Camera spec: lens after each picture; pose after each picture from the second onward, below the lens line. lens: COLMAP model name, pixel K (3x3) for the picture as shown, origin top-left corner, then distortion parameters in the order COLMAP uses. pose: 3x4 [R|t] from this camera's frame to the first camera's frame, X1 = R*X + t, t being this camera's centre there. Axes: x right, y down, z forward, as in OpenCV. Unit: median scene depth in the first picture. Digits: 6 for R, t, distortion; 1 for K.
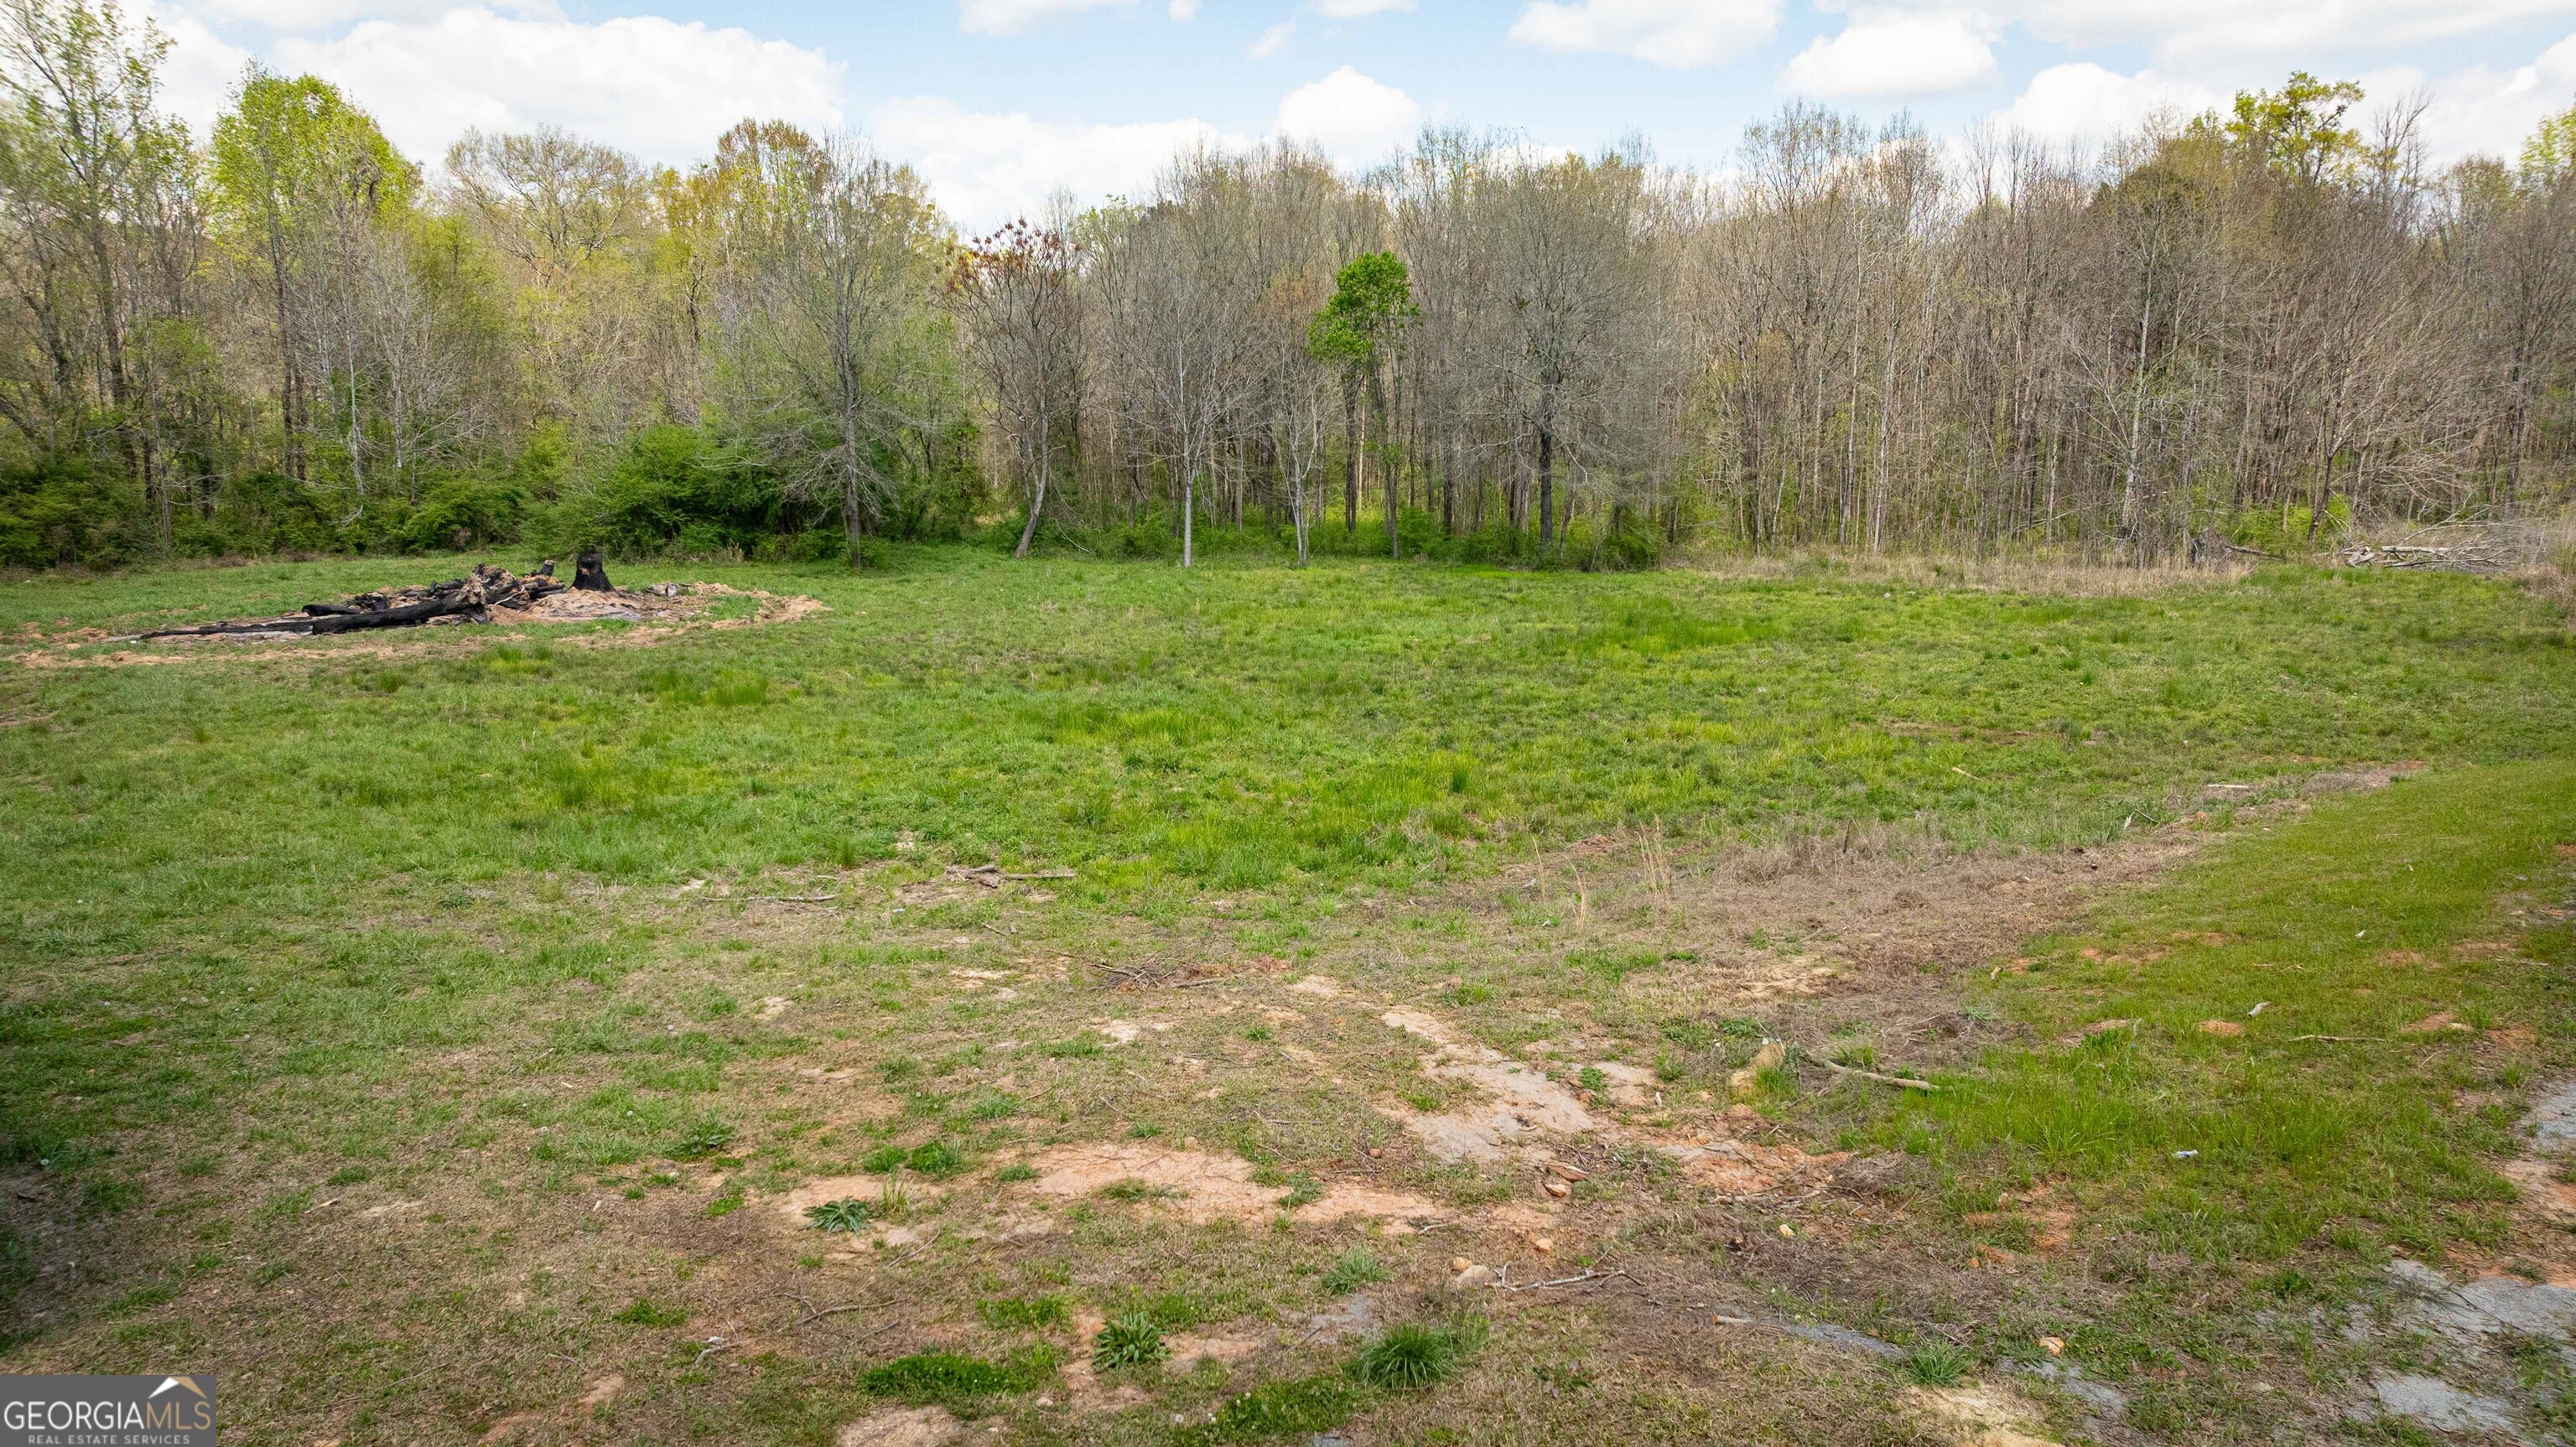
lens RADIAL K [[1814.2, 0, 1288.0], [0, 1814.2, 723.5], [0, 0, 1]] dist [-0.036212, 0.065165]
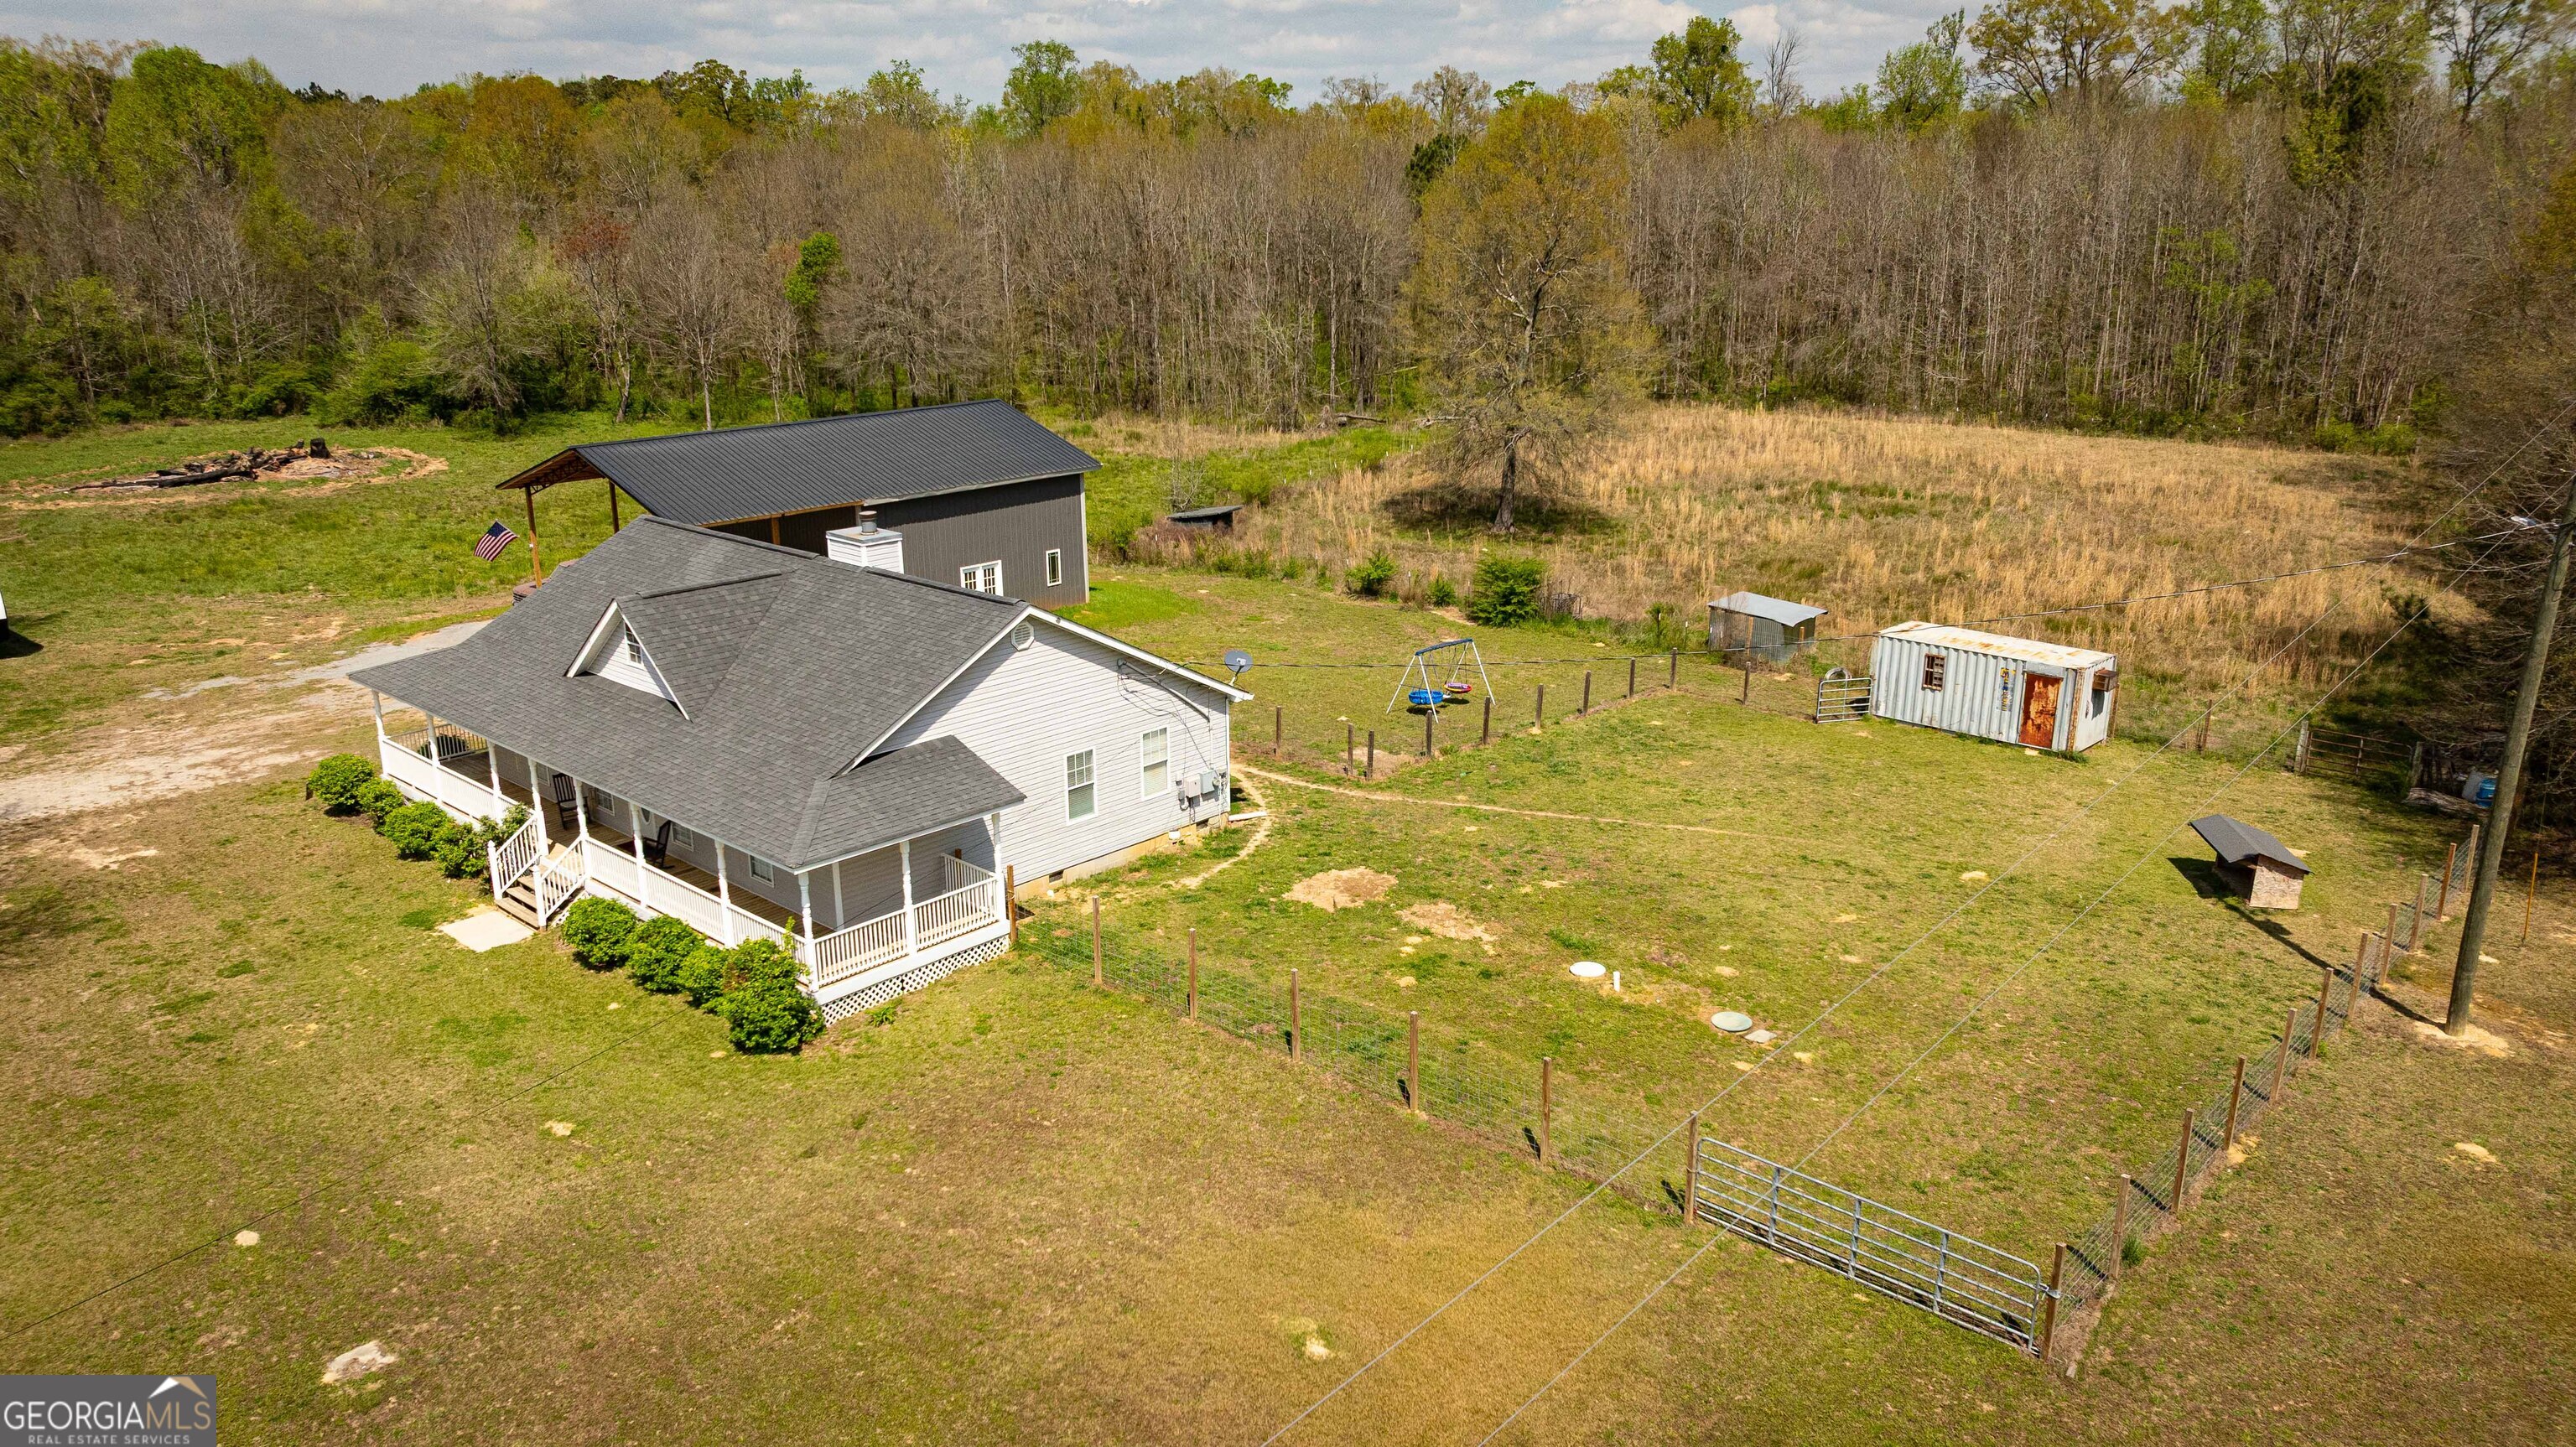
lens RADIAL K [[1823.4, 0, 1288.0], [0, 1823.4, 723.5], [0, 0, 1]] dist [-0.060807, 0.110184]
pose [[0.999980, 0.001905, -0.006028, 0.496306], [-0.001124, 0.991899, 0.127025, -0.031888], [0.006222, -0.127016, 0.991881, -0.697133]]
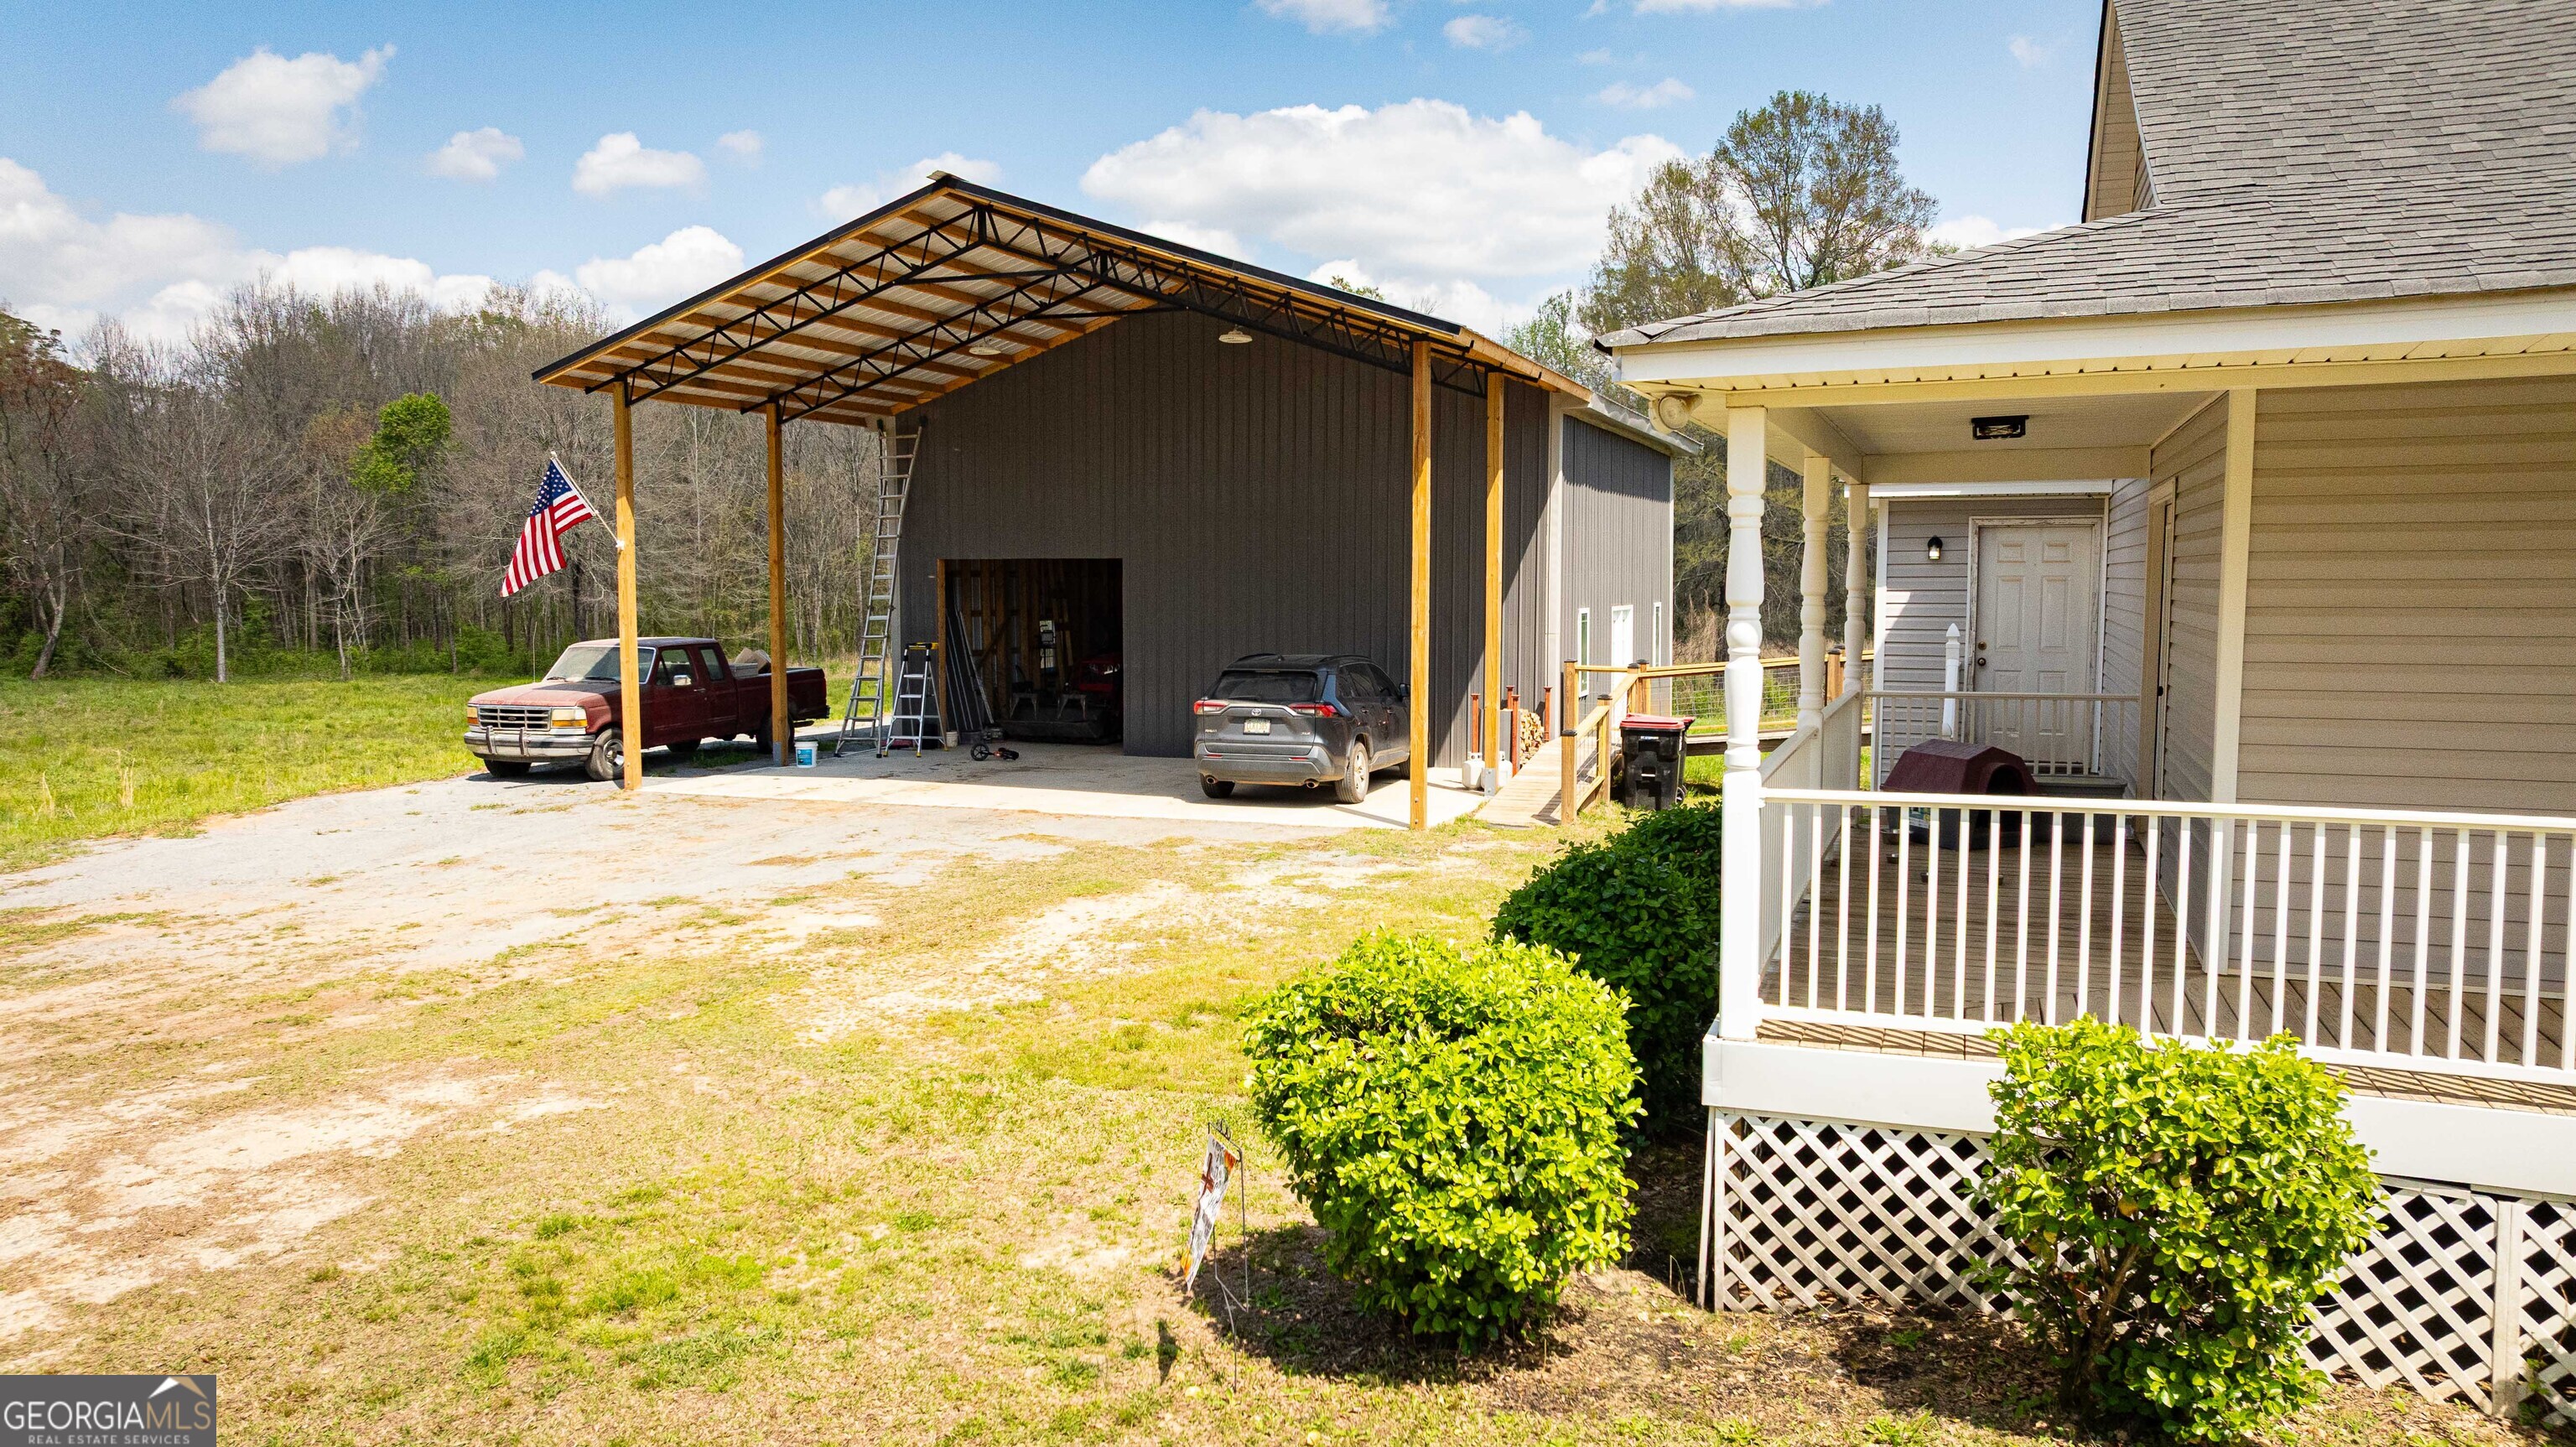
lens RADIAL K [[1793.6, 0, 1288.0], [0, 1793.6, 723.5], [0, 0, 1]] dist [-0.004621, -0.000526]
pose [[0.932810, -0.032202, 0.358927, 0.150370], [0.061149, 0.995700, -0.069587, 0.048262], [-0.355143, 0.086859, 0.930768, -0.197249]]
